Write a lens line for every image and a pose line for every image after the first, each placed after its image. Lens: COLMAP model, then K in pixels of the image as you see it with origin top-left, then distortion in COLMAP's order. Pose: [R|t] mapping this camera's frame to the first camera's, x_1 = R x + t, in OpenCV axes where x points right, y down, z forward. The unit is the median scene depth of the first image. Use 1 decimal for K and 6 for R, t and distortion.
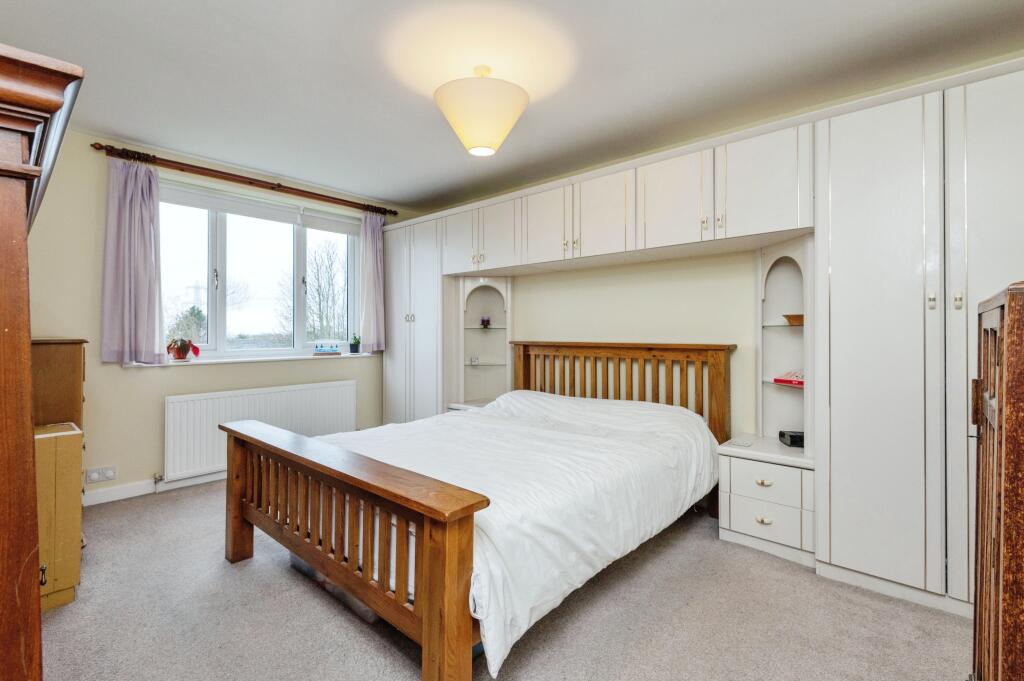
lens RADIAL K [[466.1, 0, 518.0], [0, 466.1, 335.7], [0, 0, 1]] dist [0.000932, -0.000354]
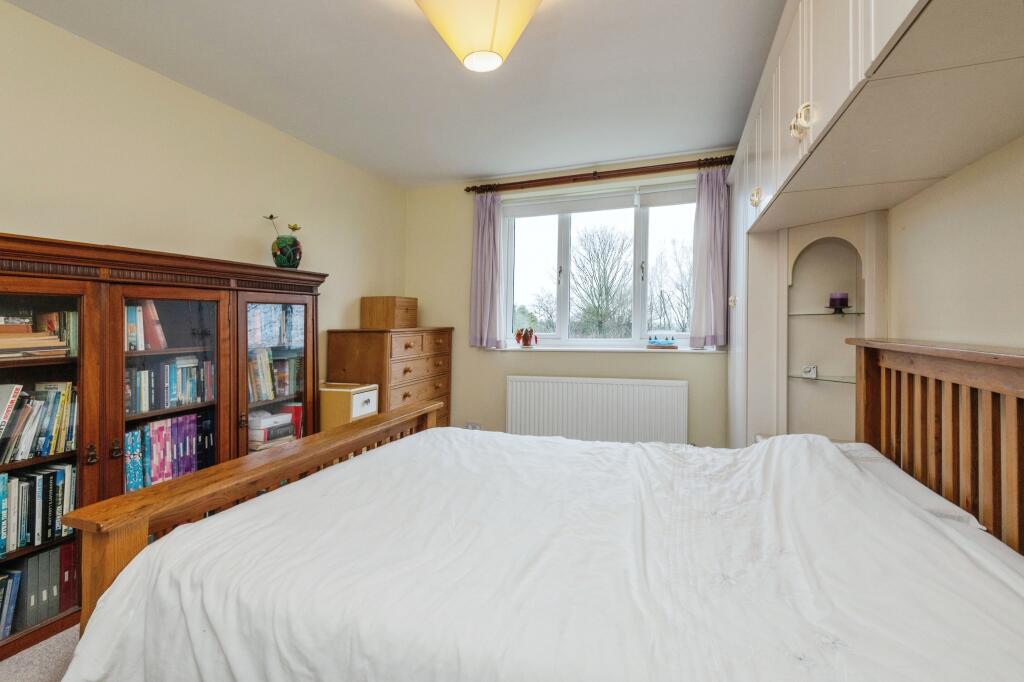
lens RADIAL K [[466.1, 0, 515.0], [0, 466.1, 321.5], [0, 0, 1]] dist [0.000932, -0.000354]
pose [[0.359936, -0.006371, -0.932955, 0.322575], [0.002007, 0.999980, -0.006054, -0.003870], [0.932975, 0.000307, 0.359941, 0.461718]]
